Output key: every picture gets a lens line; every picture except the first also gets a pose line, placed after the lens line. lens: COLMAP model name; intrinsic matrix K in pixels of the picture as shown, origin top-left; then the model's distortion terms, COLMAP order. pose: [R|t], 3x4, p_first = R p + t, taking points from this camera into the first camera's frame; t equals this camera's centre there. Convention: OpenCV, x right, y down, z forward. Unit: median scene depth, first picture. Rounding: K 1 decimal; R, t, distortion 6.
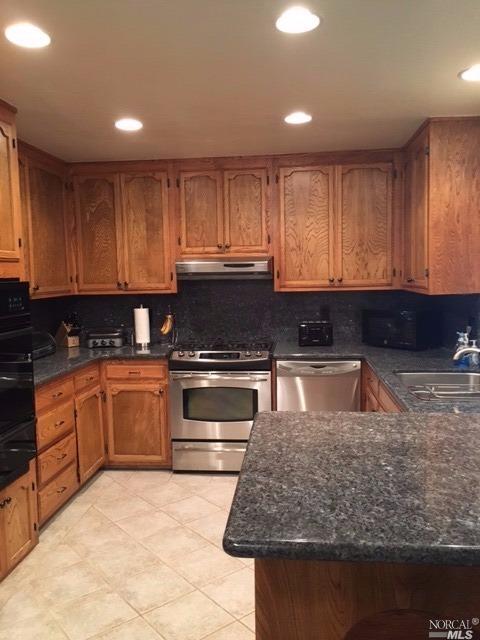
lens RADIAL K [[545.1, 0, 240.0], [0, 545.1, 320.0], [0, 0, 1]] dist [0.079212, -0.093038]
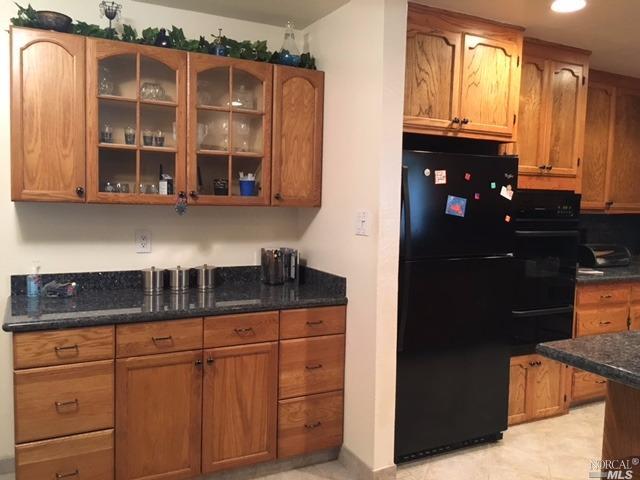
lens RADIAL K [[545.1, 0, 320.0], [0, 545.1, 240.0], [0, 0, 1]] dist [0.079212, -0.093038]
pose [[0.547216, 0.097227, -0.831325, 0.315208], [-0.108535, 0.993087, 0.044704, 0.038121], [0.829925, 0.065765, 0.553985, -0.134600]]
